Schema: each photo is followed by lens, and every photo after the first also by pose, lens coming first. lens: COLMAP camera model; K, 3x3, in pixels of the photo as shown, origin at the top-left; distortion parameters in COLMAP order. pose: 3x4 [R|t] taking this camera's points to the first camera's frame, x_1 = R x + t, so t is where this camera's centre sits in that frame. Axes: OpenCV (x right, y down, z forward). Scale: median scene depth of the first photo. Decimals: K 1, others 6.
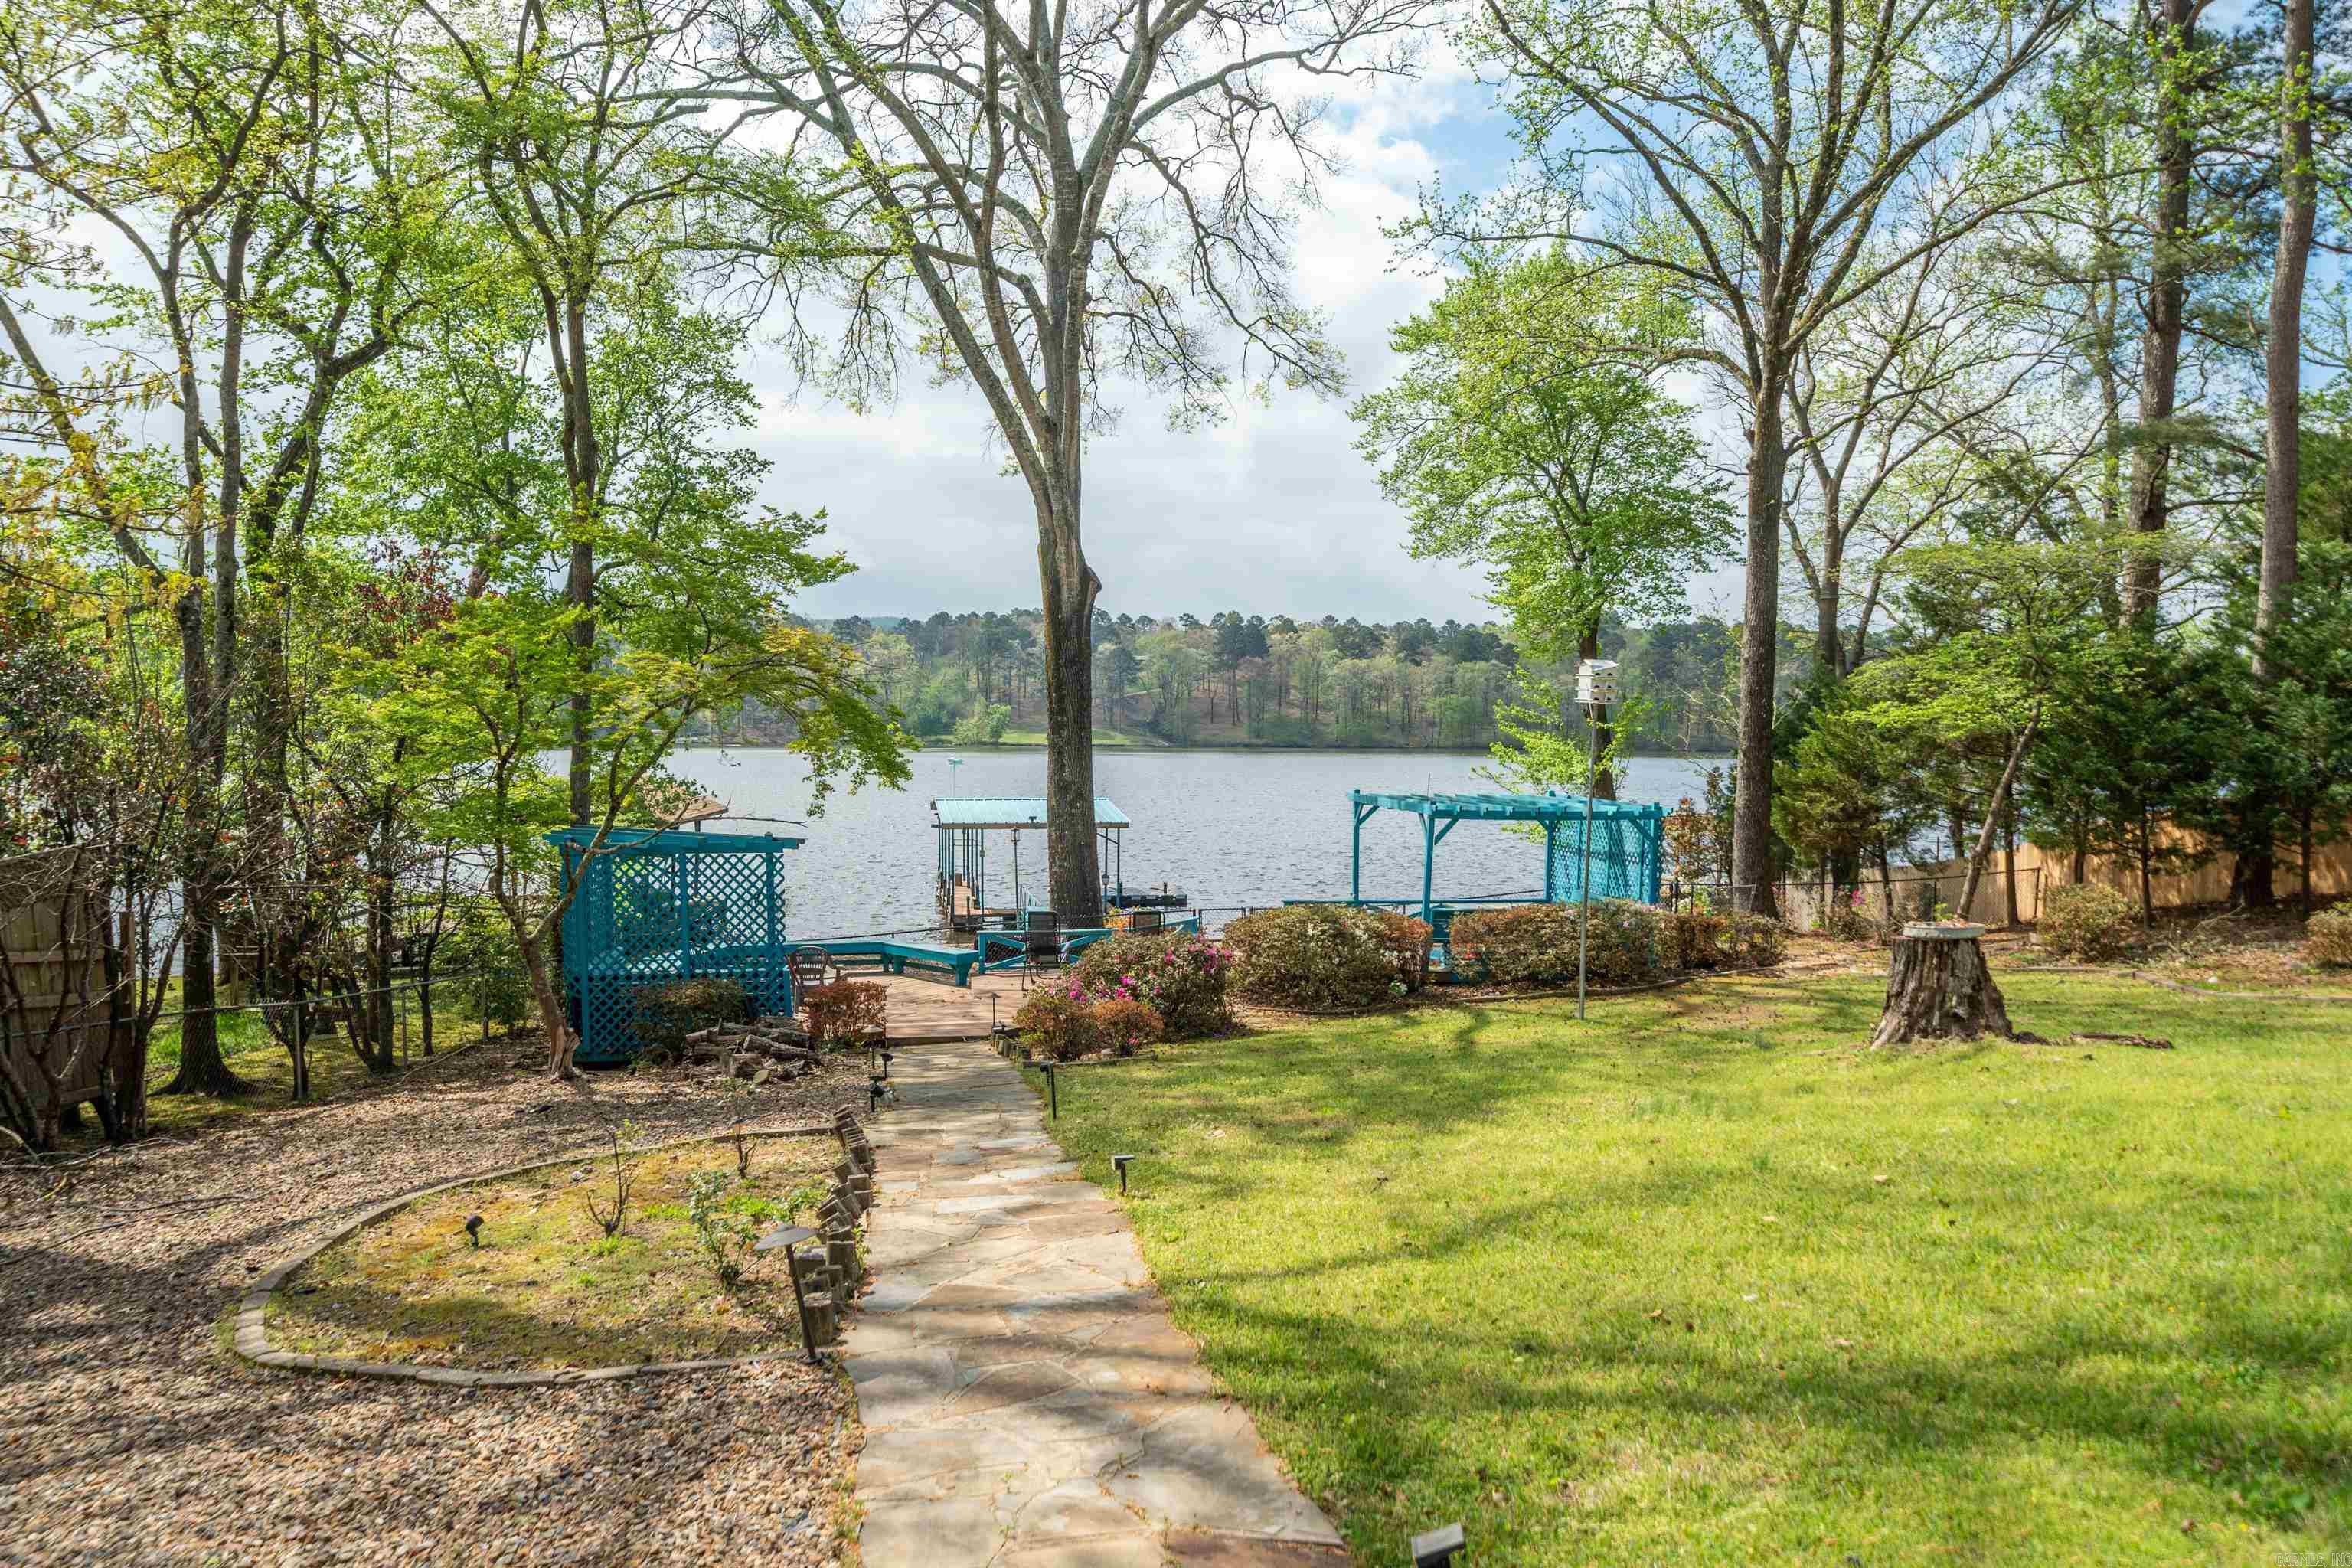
lens RADIAL K [[1567.9, 0, 1171.4], [0, 1567.9, 782.1], [0, 0, 1]] dist [-0.000021, 0.000090]
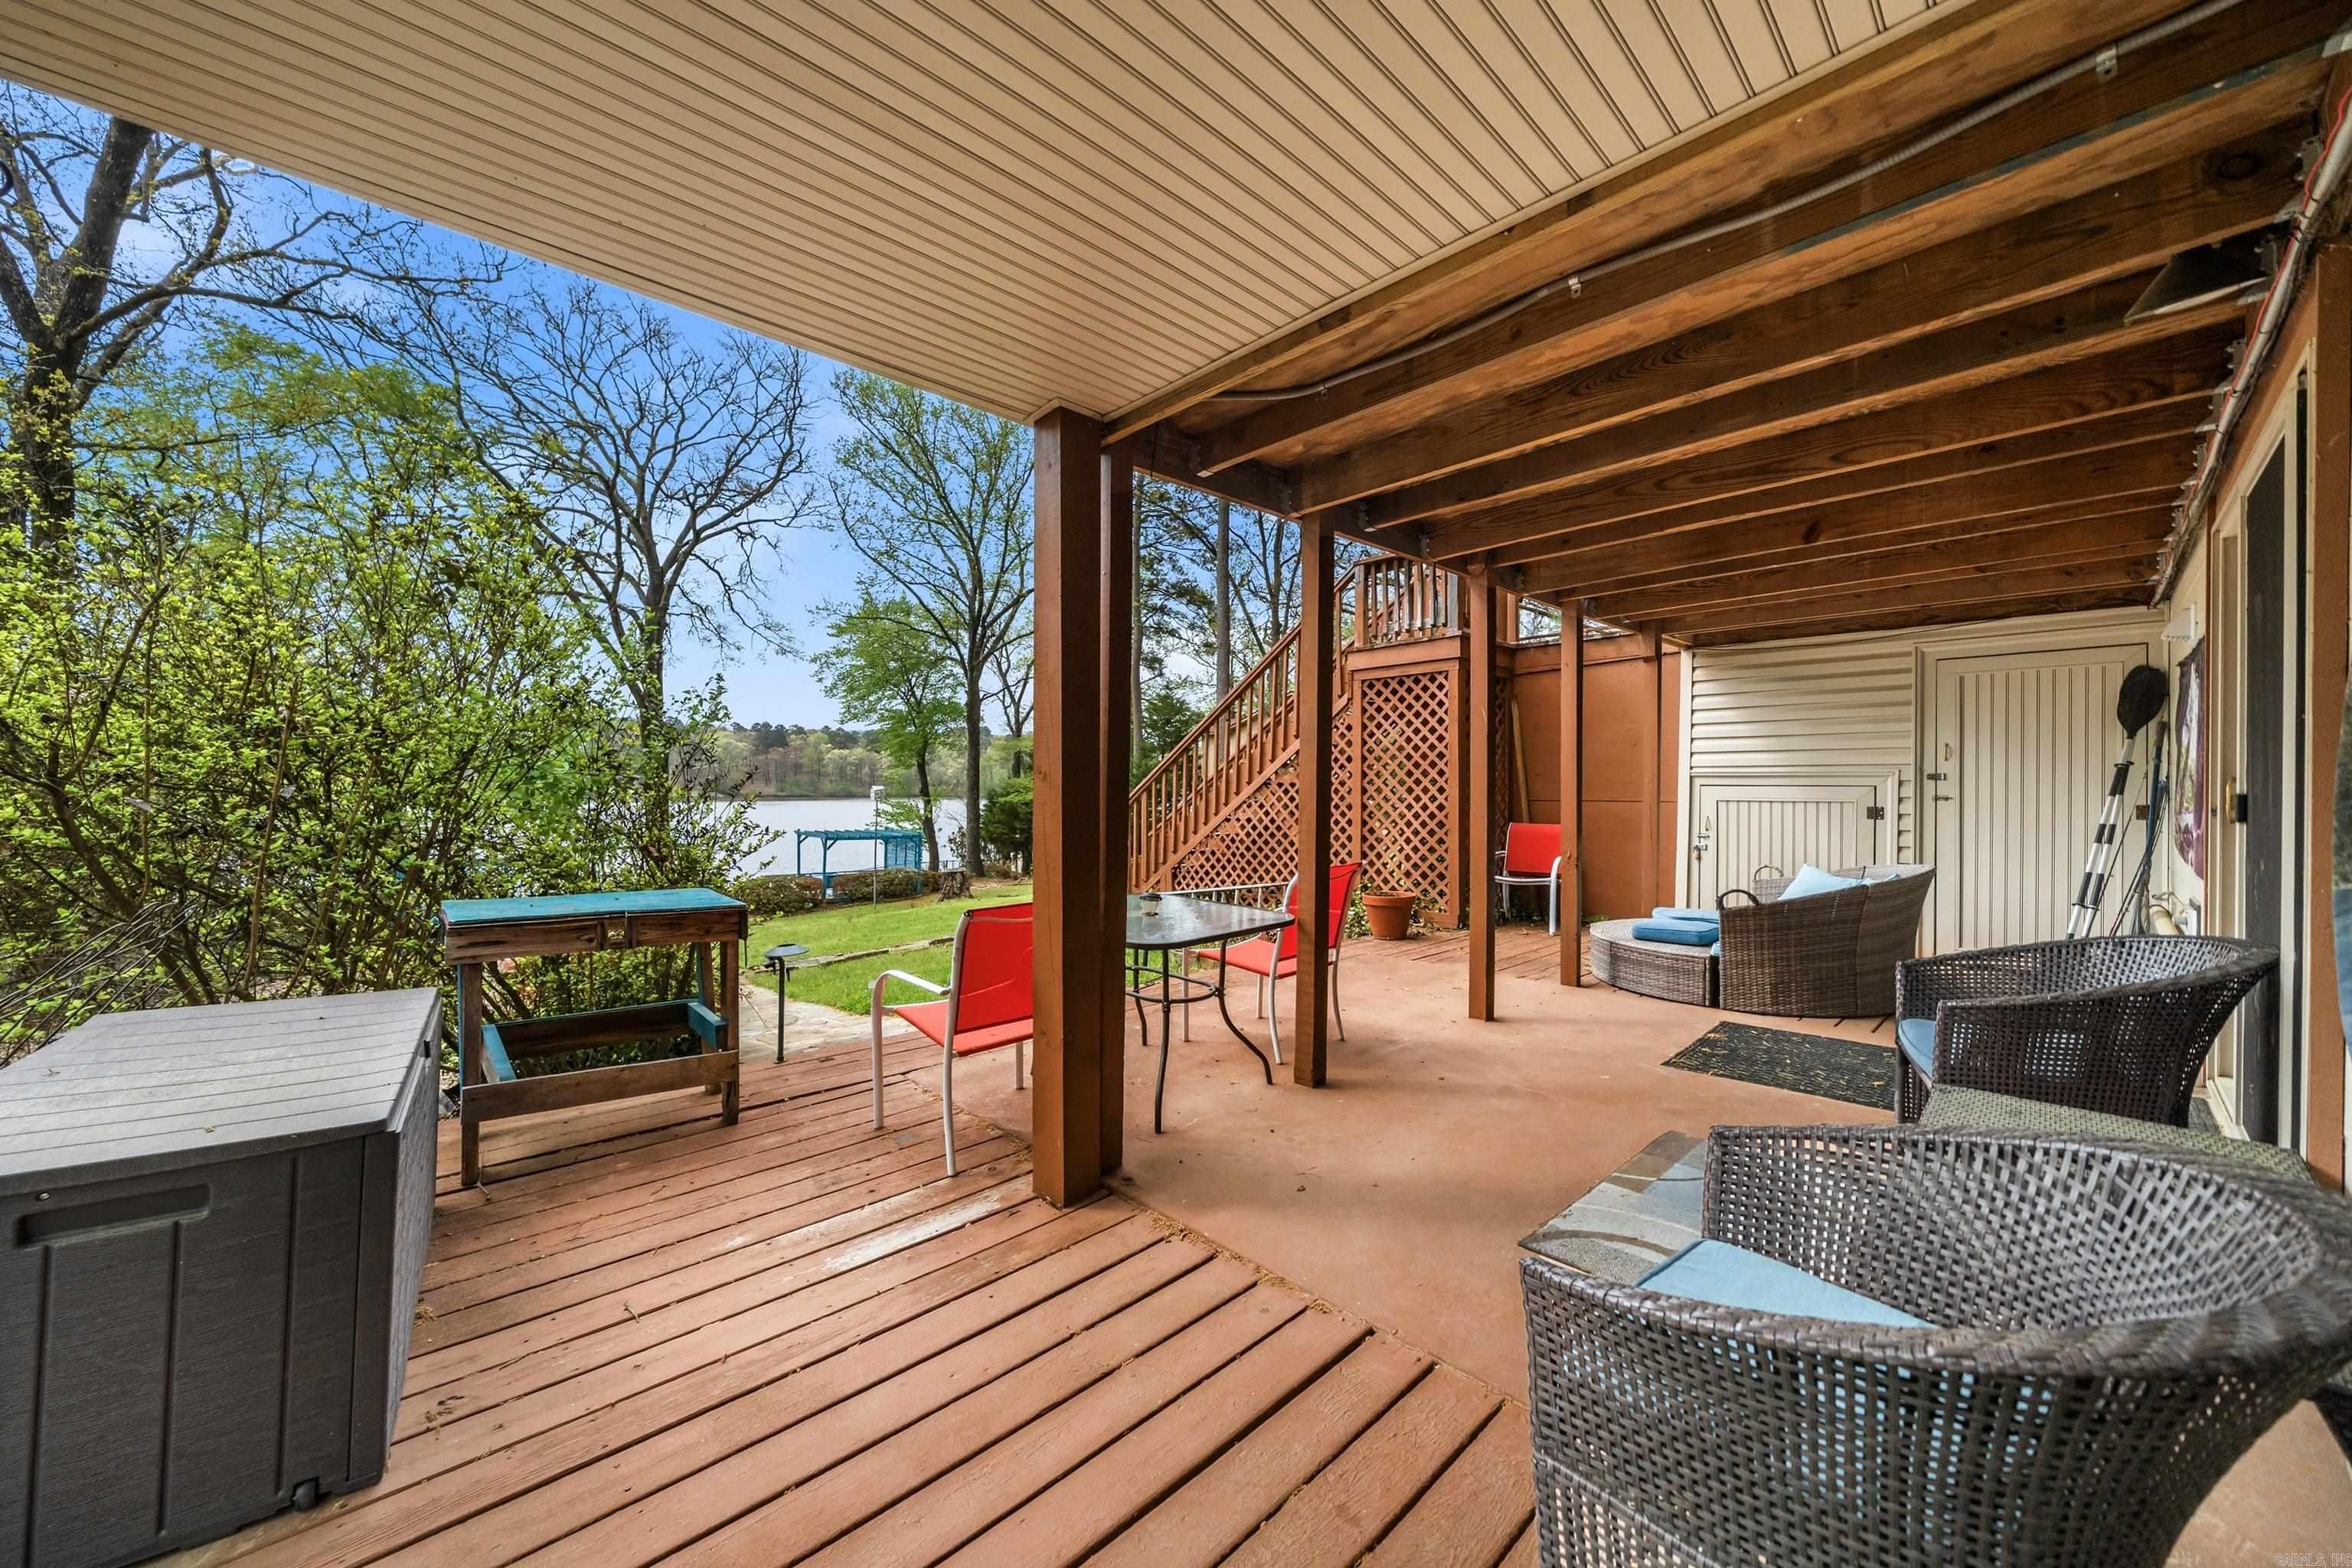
lens RADIAL K [[835.6, 0, 1255.8], [0, 835.6, 775.8], [0, 0, 1]] dist [0.000732, -0.000069]
pose [[0.846320, -0.003040, 0.532666, 0.020331], [0.023535, 0.999221, -0.031690, -0.017563], [-0.532154, 0.039356, 0.845732, -0.418739]]
